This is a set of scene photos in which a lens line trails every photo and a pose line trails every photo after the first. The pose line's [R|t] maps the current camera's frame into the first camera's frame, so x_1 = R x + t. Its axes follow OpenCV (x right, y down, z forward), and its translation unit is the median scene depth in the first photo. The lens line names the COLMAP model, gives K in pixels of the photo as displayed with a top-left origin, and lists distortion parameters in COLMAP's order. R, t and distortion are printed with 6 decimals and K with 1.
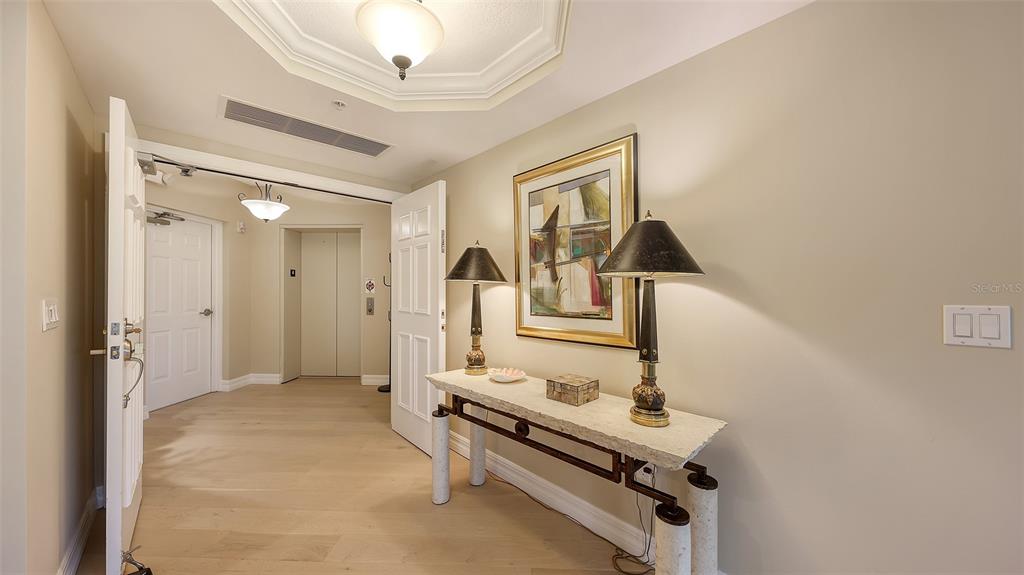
lens RADIAL K [[353.3, 0, 514.0], [0, 353.3, 288.7], [0, 0, 1]] dist [-0.003413, -0.000276]
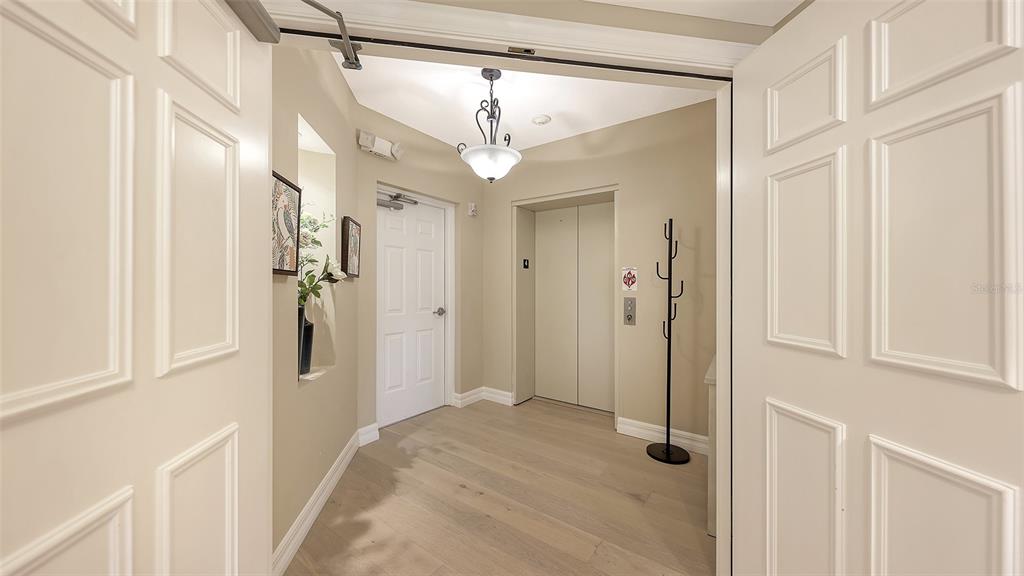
lens RADIAL K [[353.3, 0, 512.7], [0, 353.3, 286.3], [0, 0, 1]] dist [-0.003413, -0.000276]
pose [[0.825465, 0.002378, -0.564448, -0.239691], [0.001458, 0.999979, 0.006344, 0.000846], [0.564451, -0.006059, 0.825444, 0.385297]]
